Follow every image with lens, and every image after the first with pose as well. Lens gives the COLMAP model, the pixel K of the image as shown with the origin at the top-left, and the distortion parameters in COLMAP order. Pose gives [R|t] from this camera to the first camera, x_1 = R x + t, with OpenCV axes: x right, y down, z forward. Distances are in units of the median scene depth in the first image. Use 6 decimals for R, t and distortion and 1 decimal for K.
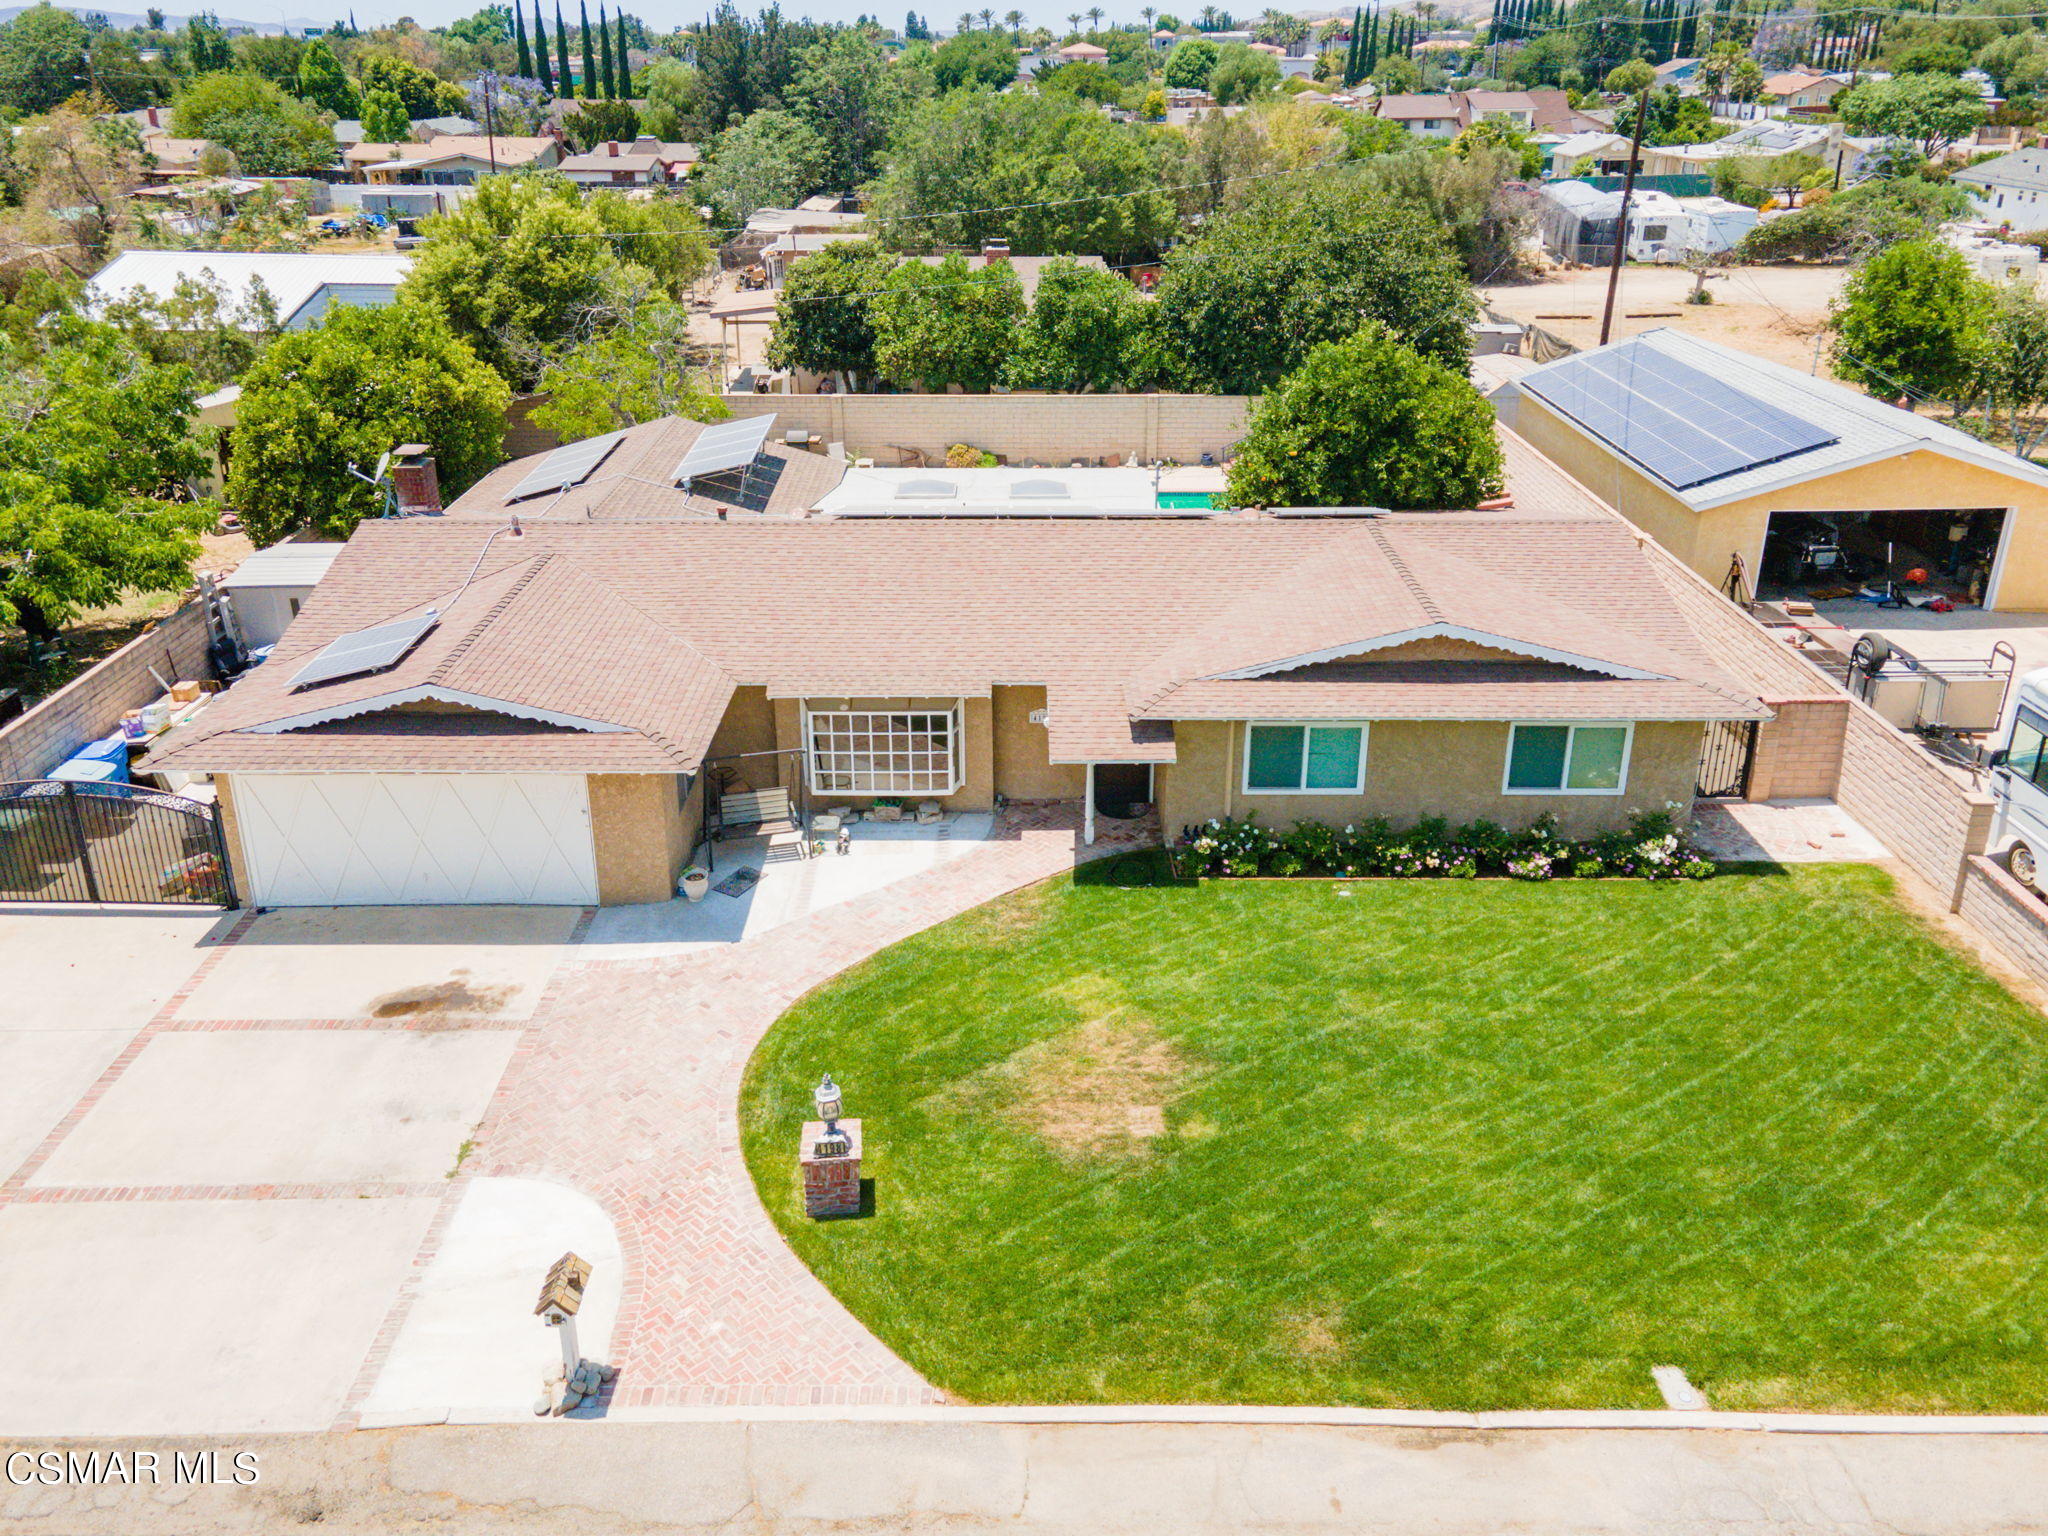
lens RADIAL K [[1538.0, 0, 1013.0], [0, 1538.0, 638.4], [0, 0, 1]] dist [0.015918, 0.060548]
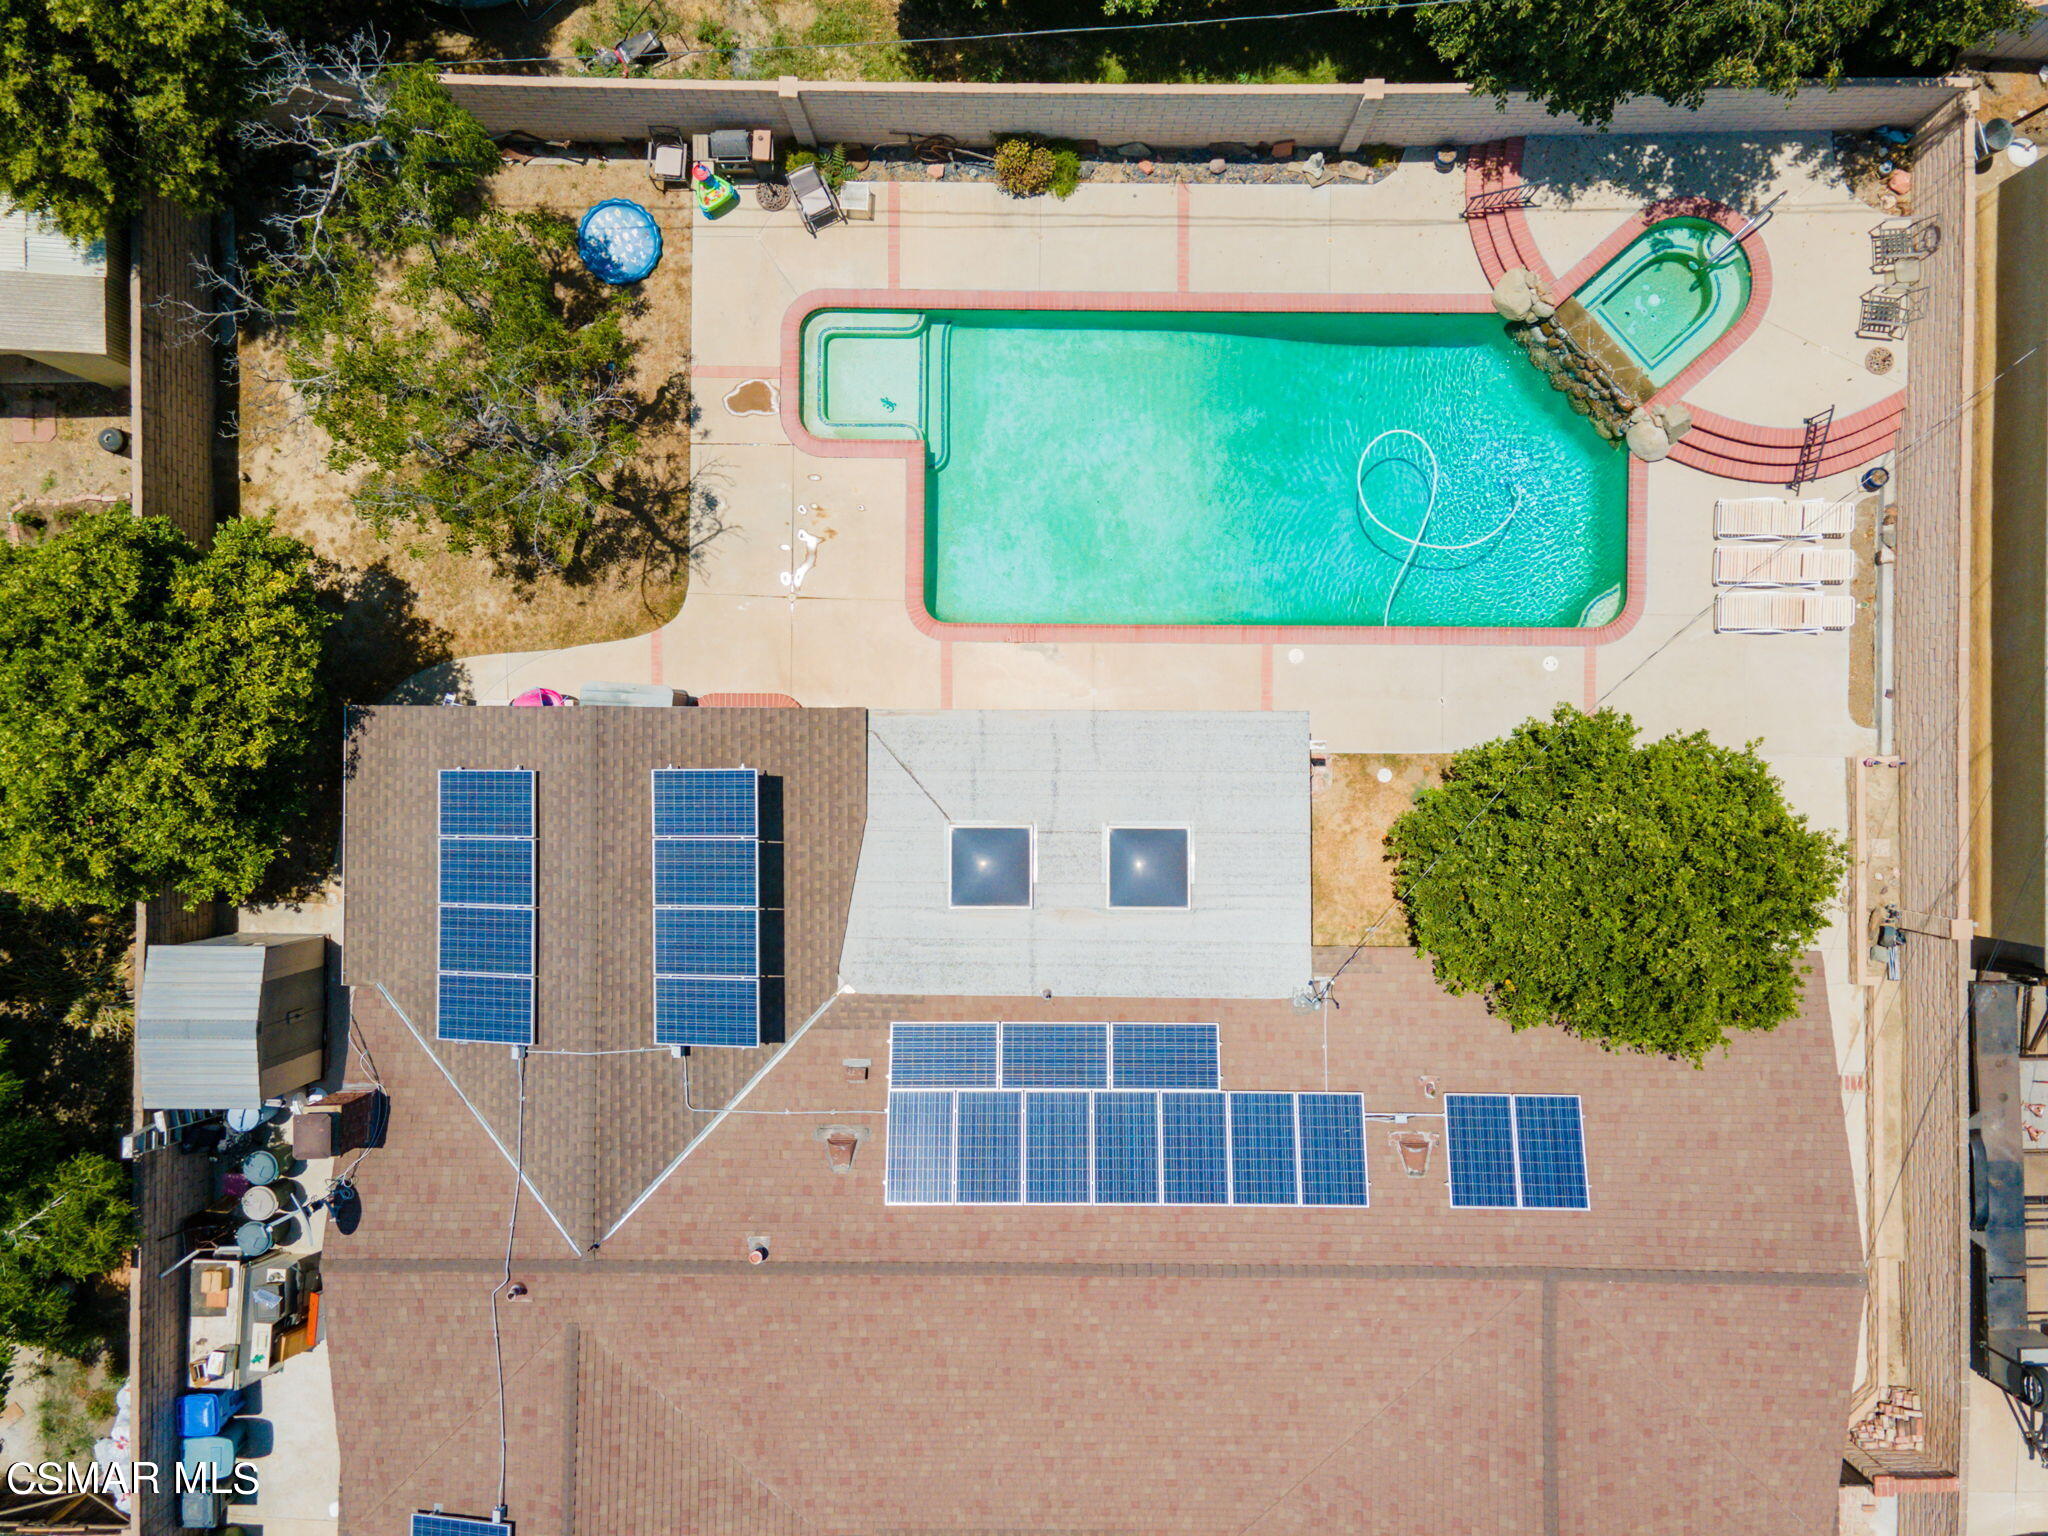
lens RADIAL K [[1490.9, 0, 1035.4], [0, 1490.9, 768.1], [0, 0, 1]] dist [0.009257, 0.056856]
pose [[0.999992, 0.003422, -0.001916, -0.049906], [0.000550, 0.361282, 0.932456, -1.092597], [0.003883, -0.932450, 0.361277, 1.149139]]
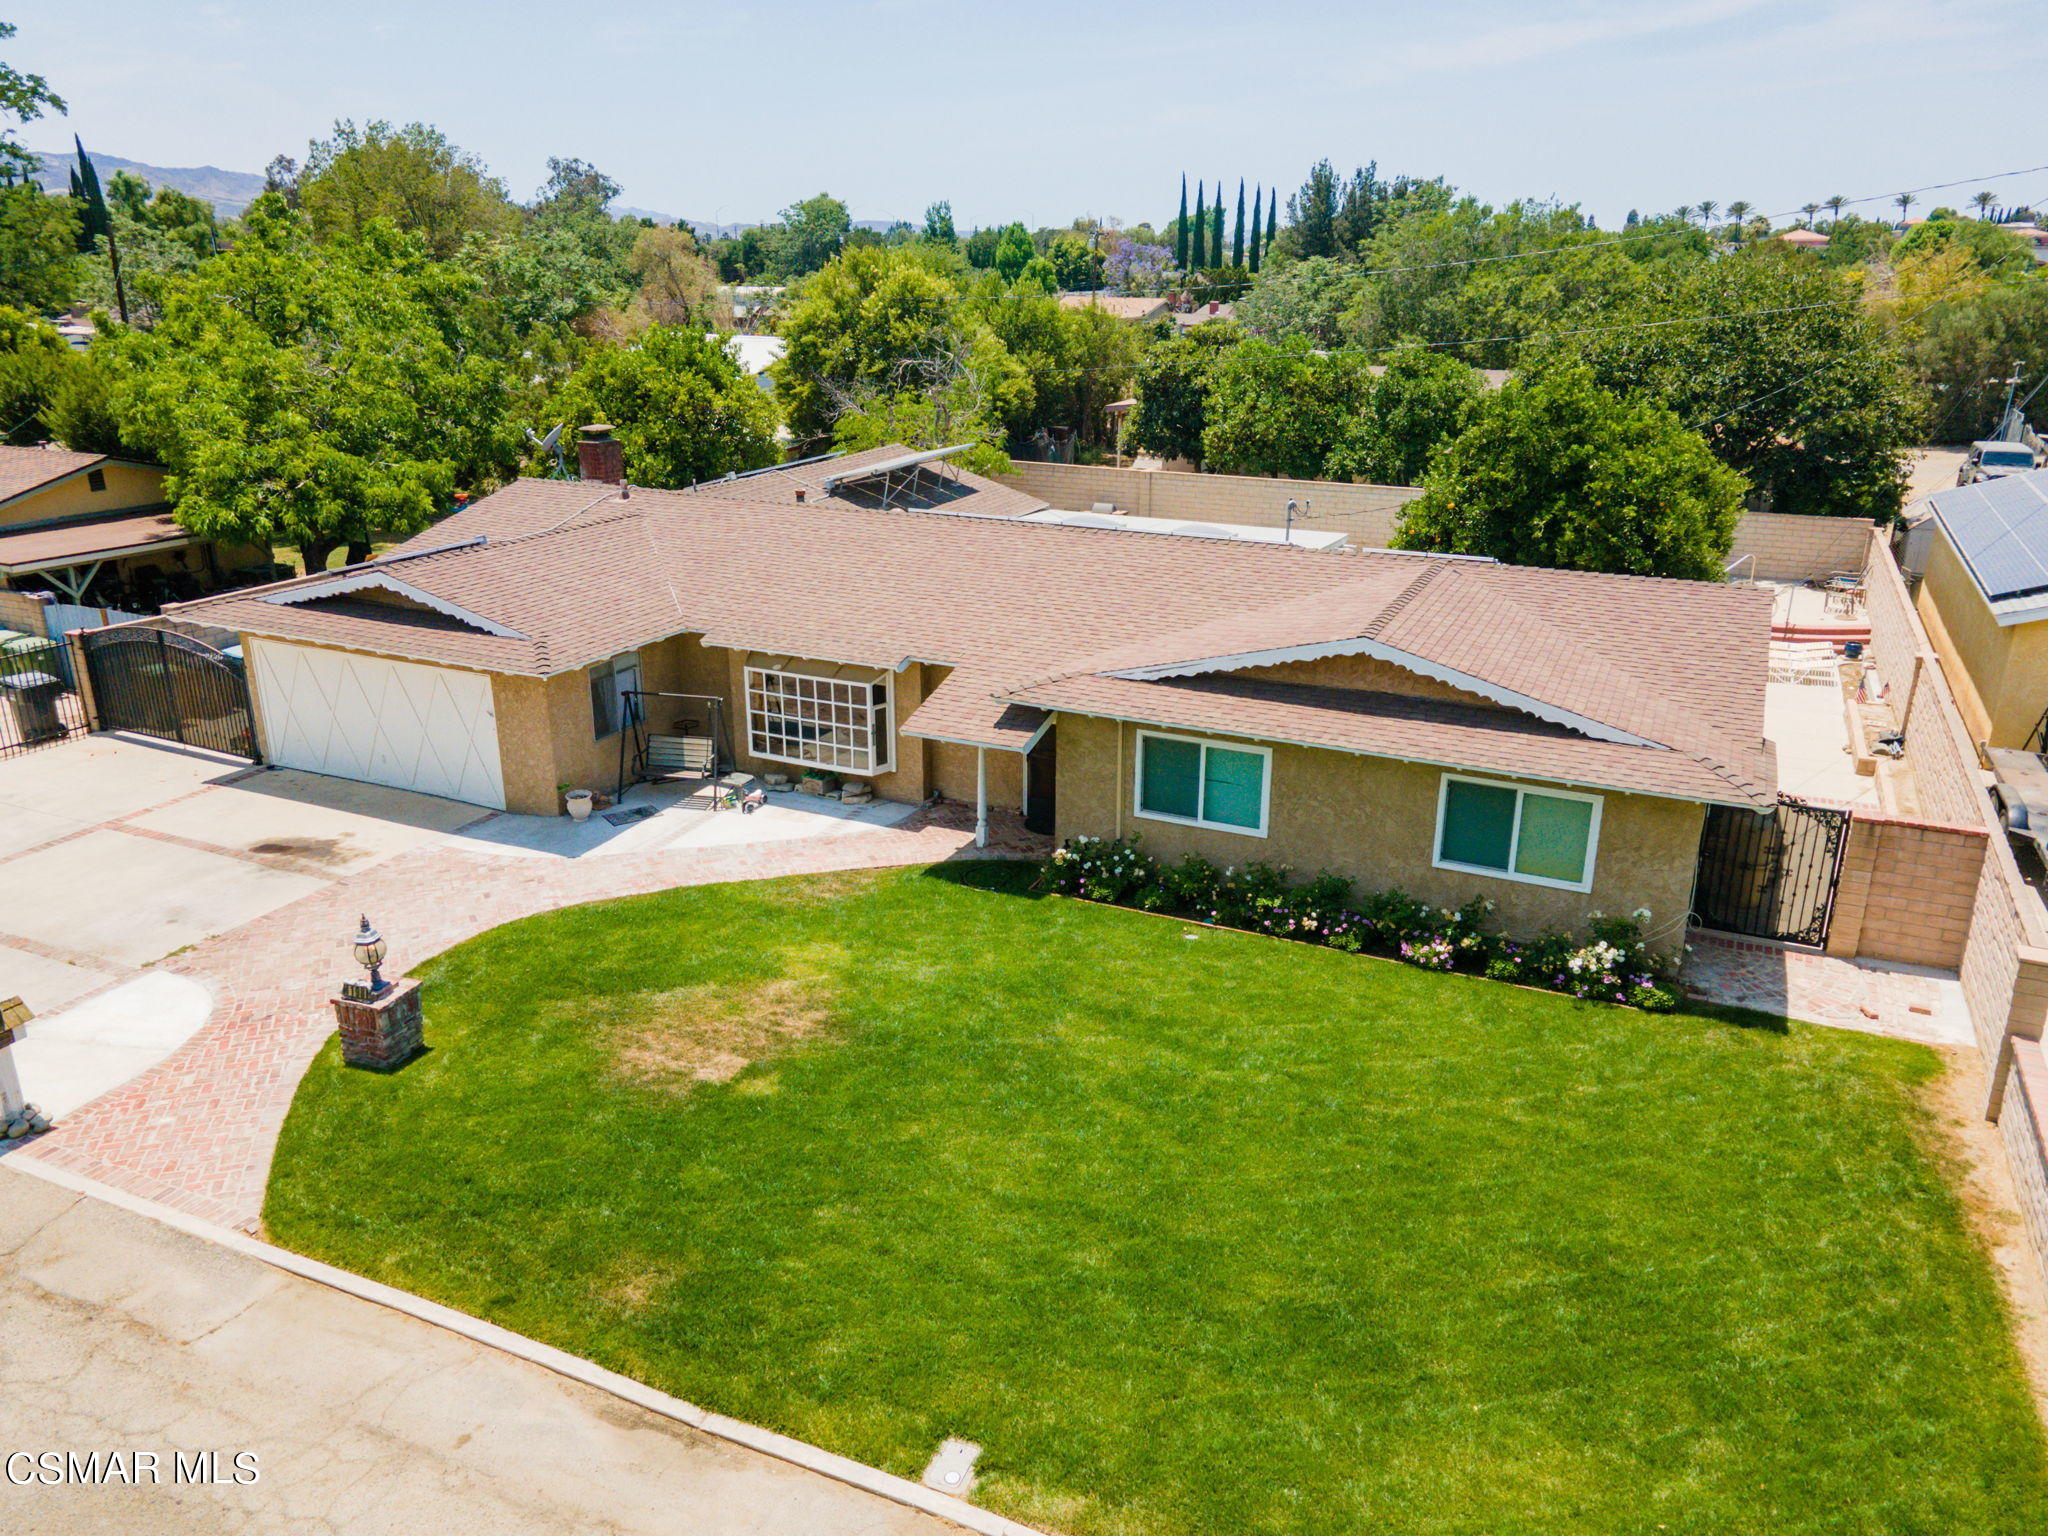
lens RADIAL K [[1490.9, 0, 1035.4], [0, 1490.9, 768.1], [0, 0, 1]] dist [0.009257, 0.056856]
pose [[0.908864, 0.145800, -0.390779, 0.435023], [-0.159086, 0.987263, -0.001648, 0.086573], [0.385561, 0.063665, 0.920483, 0.200006]]
